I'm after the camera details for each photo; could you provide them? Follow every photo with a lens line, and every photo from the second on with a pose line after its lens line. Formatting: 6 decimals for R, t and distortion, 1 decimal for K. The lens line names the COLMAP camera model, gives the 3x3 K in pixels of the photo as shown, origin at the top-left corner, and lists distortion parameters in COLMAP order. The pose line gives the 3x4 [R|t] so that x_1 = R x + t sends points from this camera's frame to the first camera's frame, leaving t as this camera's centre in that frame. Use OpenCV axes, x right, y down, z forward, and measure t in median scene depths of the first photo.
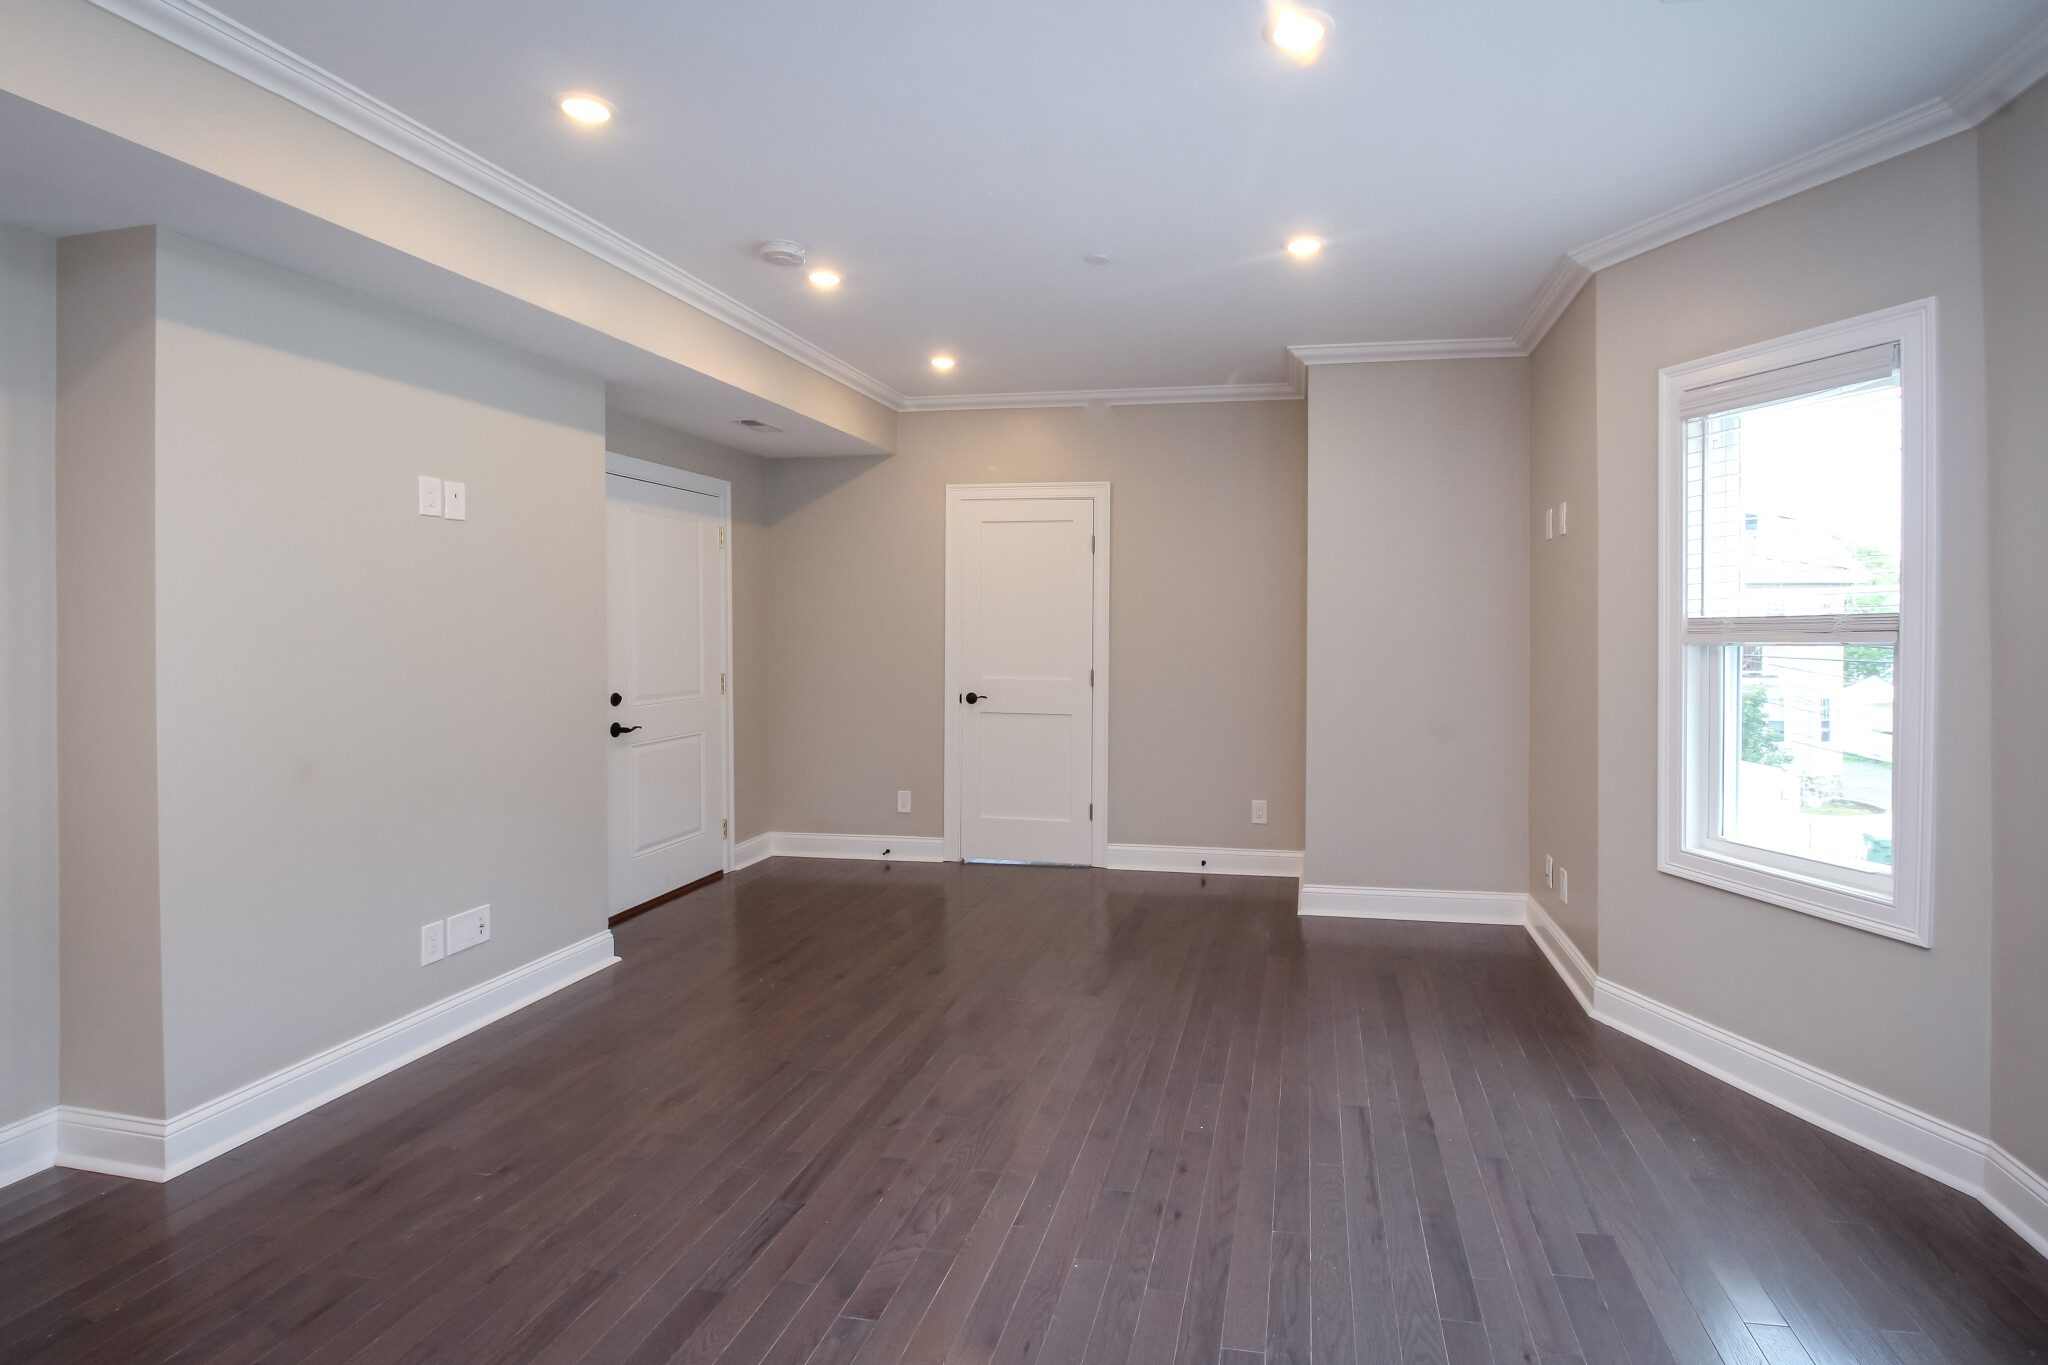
lens RADIAL K [[942.5, 0, 1024.1], [0, 942.5, 624.5], [0, 0, 1]] dist [-0.001553, -0.000241]
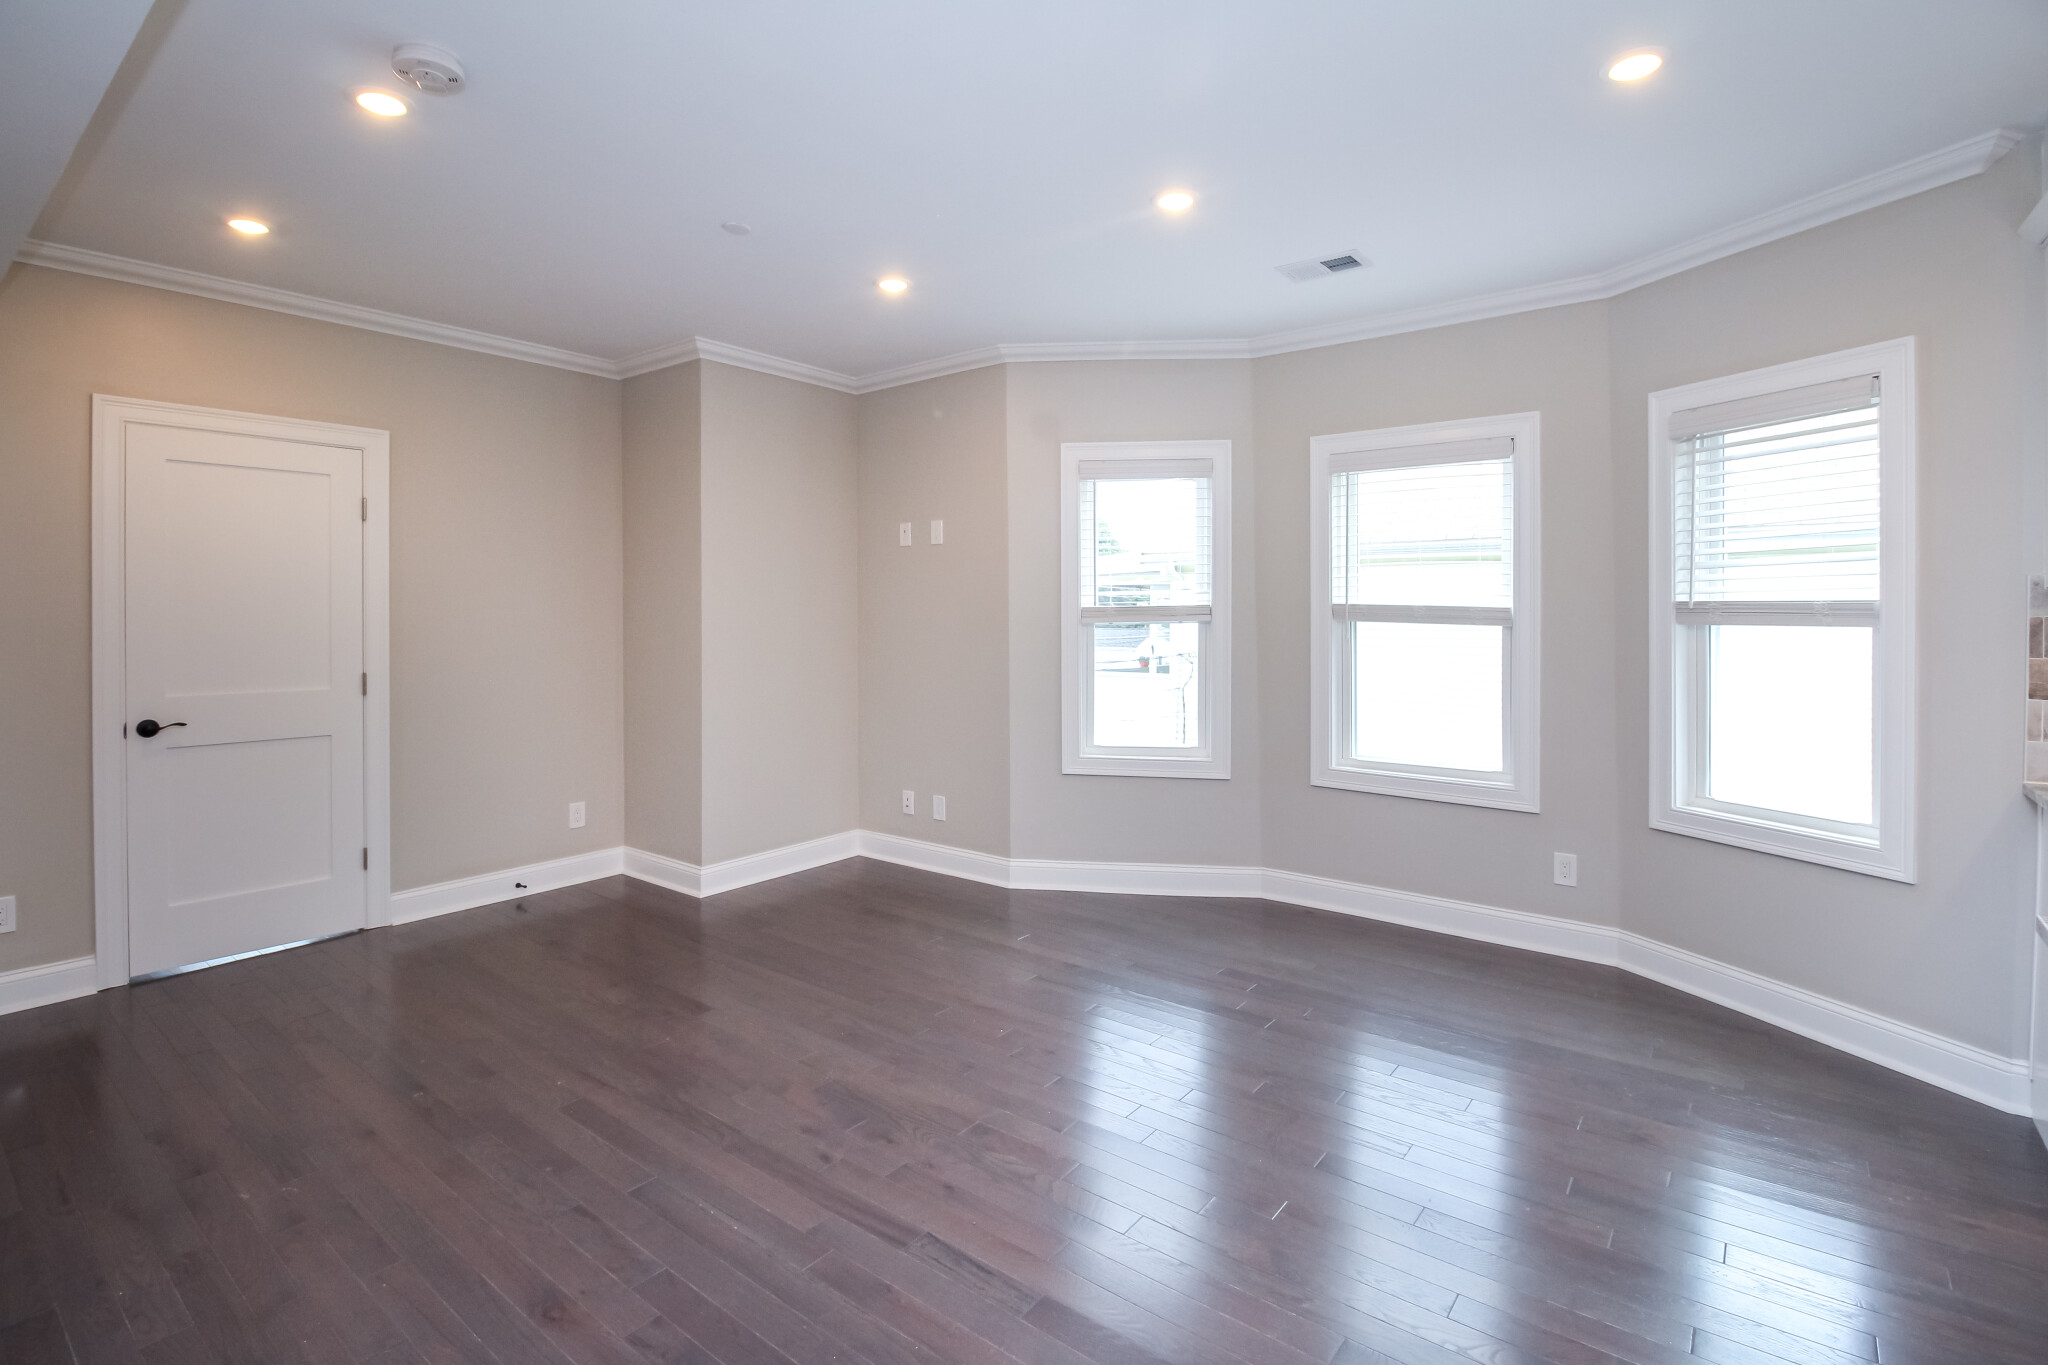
lens RADIAL K [[954.1, 0, 1024.7], [0, 954.1, 618.9], [0, 0, 1]] dist [-0.011880, -0.000445]
pose [[0.480248, -0.010685, 0.877068, -0.652988], [0.003527, 0.999941, 0.010251, -0.004381], [-0.877126, -0.001830, 0.480257, 0.297760]]
